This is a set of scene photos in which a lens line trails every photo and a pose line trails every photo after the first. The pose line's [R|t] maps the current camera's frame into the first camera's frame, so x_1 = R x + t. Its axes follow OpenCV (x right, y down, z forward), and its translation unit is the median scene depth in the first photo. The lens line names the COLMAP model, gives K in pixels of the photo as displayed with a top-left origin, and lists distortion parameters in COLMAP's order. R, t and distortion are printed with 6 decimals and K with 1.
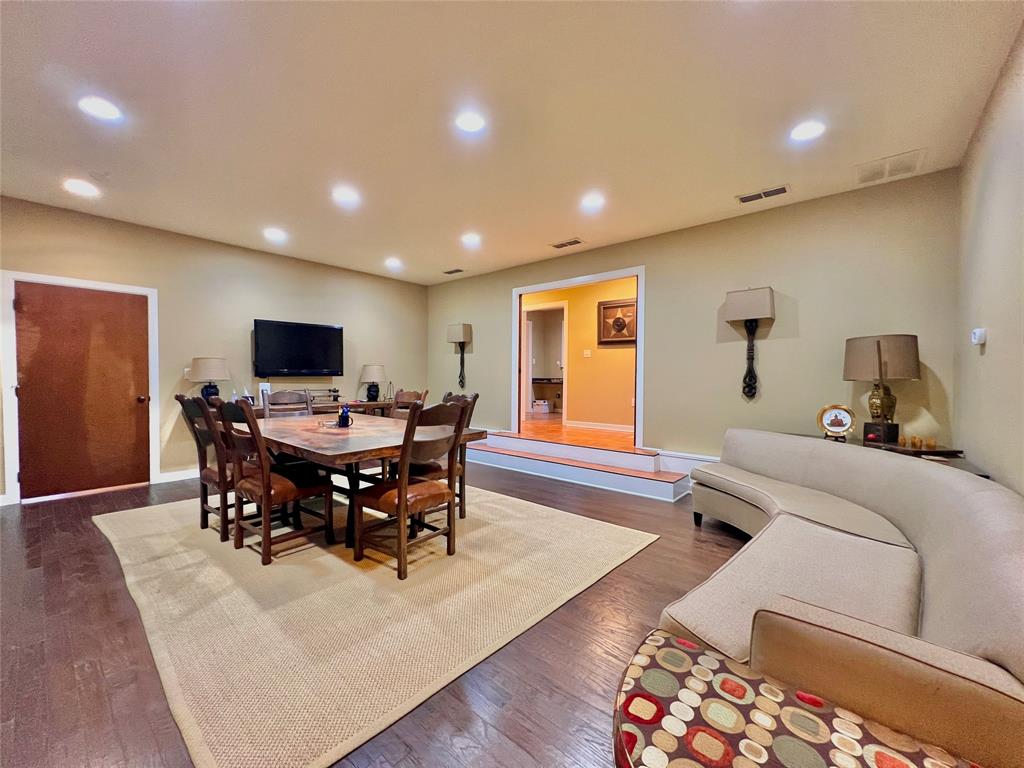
lens RADIAL K [[410.1, 0, 513.6], [0, 410.1, 384.4], [0, 0, 1]] dist [0.000440, 0.000021]
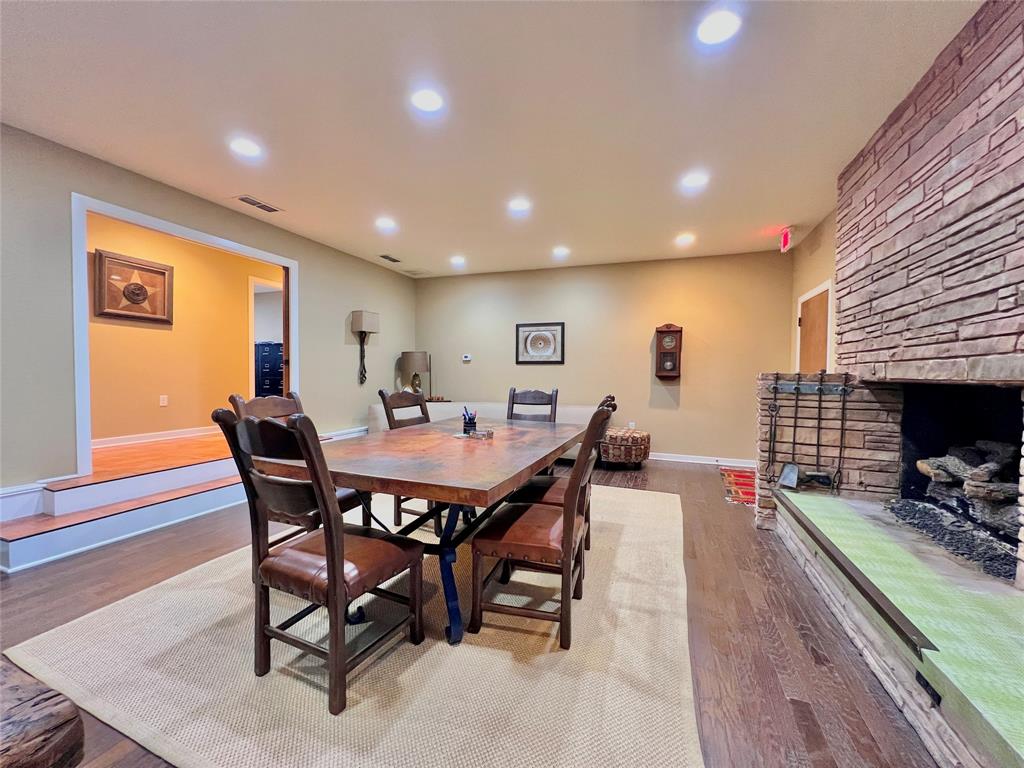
lens RADIAL K [[410.1, 0, 510.9], [0, 410.1, 381.3], [0, 0, 1]] dist [0.000440, 0.000021]
pose [[-0.336048, -0.033627, 0.941245, -0.812470], [0.000426, 0.999357, 0.035855, -0.025568], [-0.941845, 0.012450, -0.335817, 0.816453]]
